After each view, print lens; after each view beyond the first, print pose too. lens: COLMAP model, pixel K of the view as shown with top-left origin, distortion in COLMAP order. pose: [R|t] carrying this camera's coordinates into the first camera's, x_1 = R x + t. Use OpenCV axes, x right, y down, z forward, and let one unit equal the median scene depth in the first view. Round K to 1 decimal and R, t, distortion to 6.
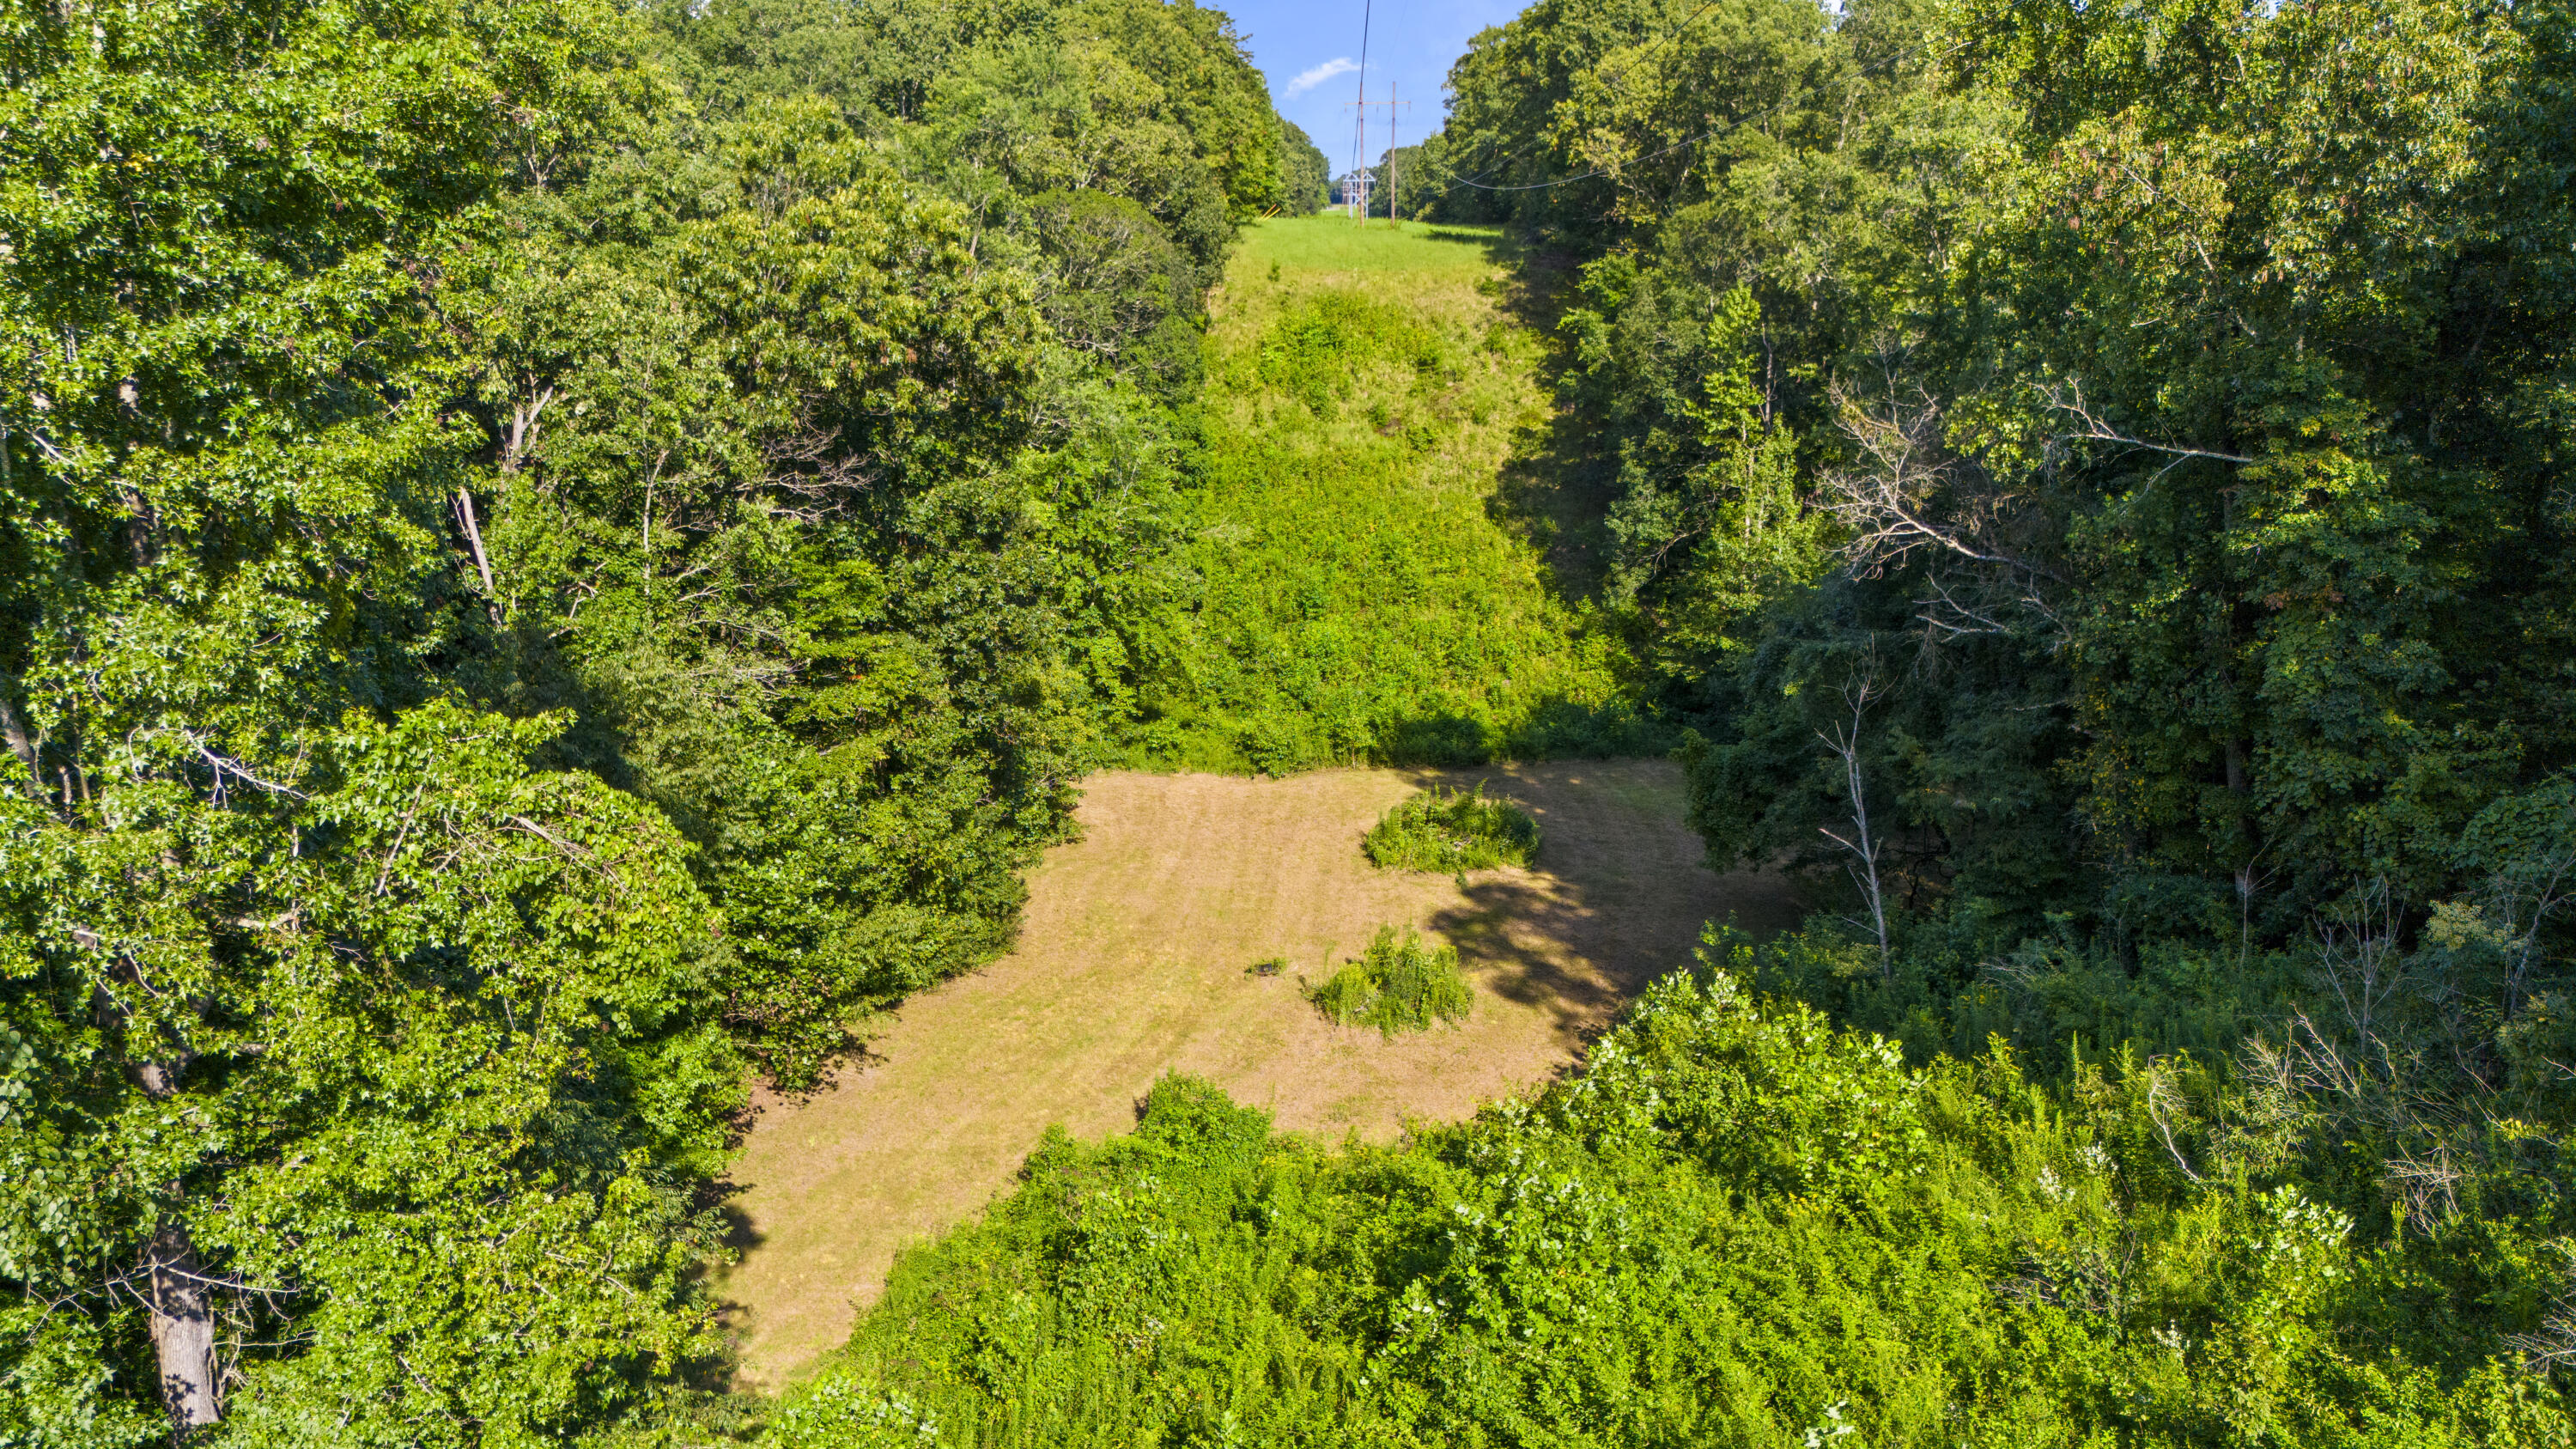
lens RADIAL K [[1769.2, 0, 1288.6], [0, 1769.2, 725.7], [0, 0, 1]] dist [0.056708, -0.003932]
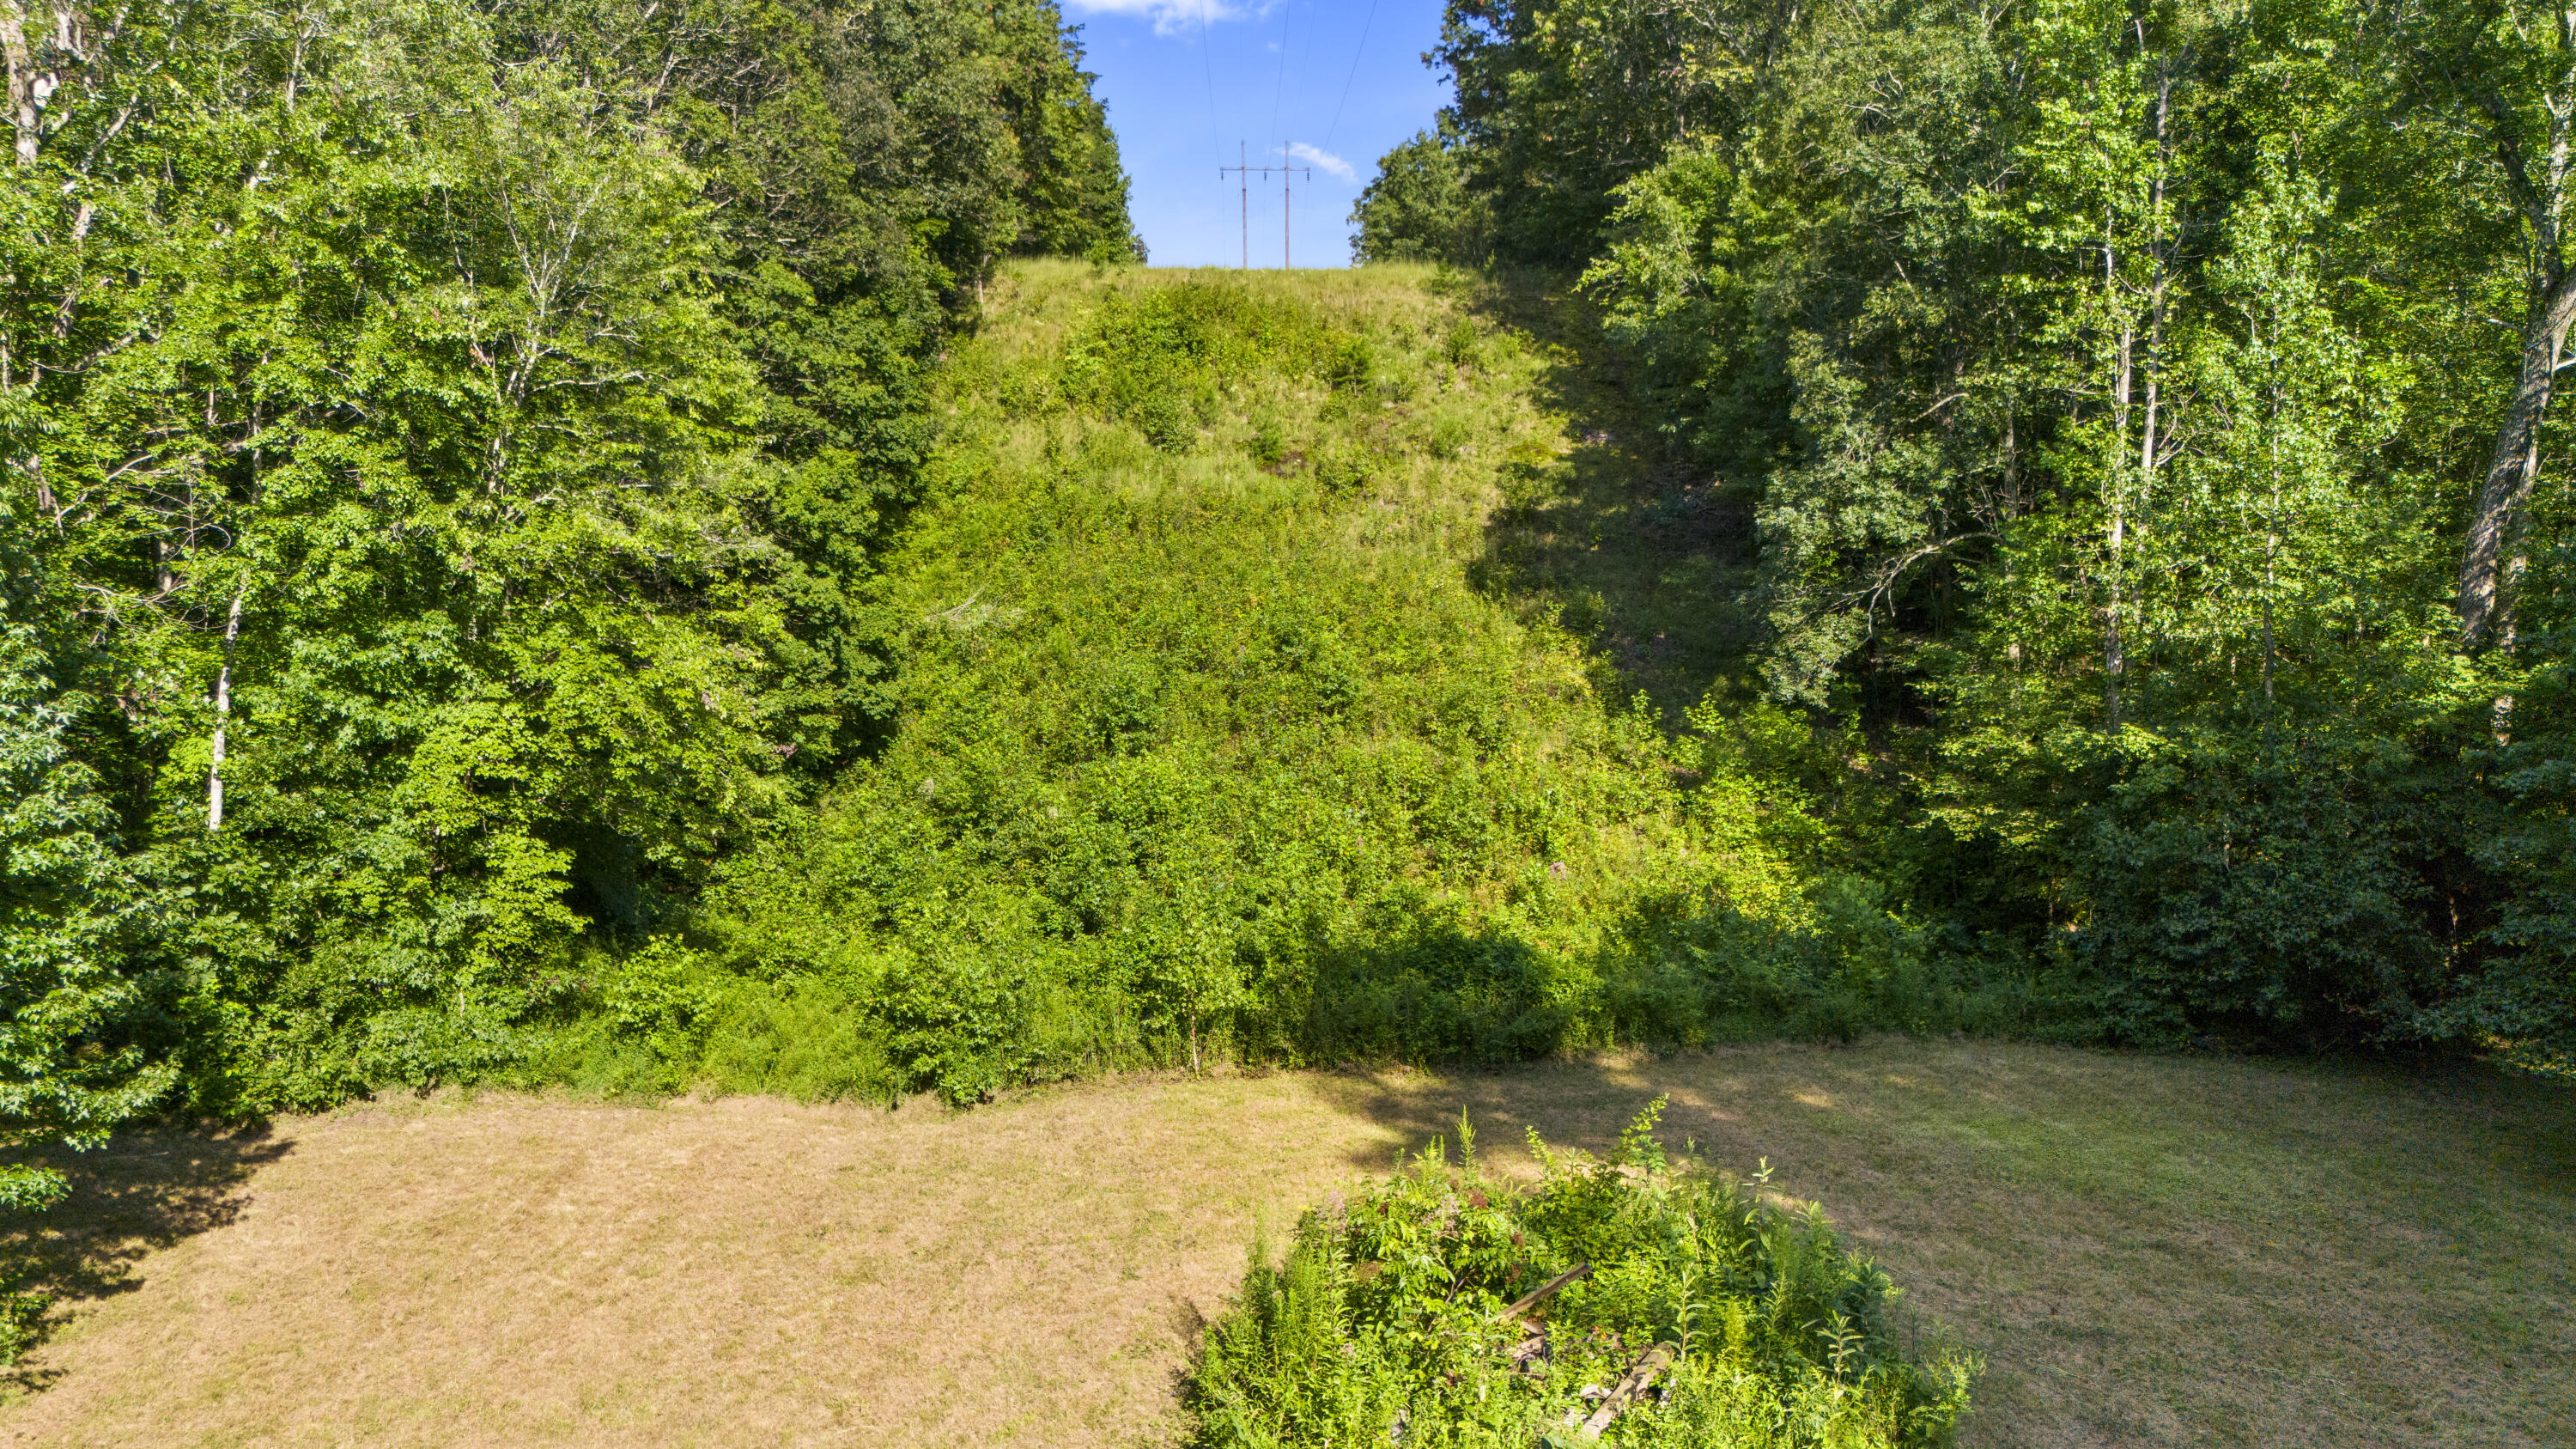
lens RADIAL K [[1769.2, 0, 1288.2], [0, 1769.2, 729.5], [0, 0, 1]] dist [0.056708, -0.003932]
pose [[0.998503, -0.004098, 0.054541, 0.031473], [0.013537, 0.984680, -0.173847, 0.015972], [-0.052993, 0.174325, 0.983261, 0.546073]]
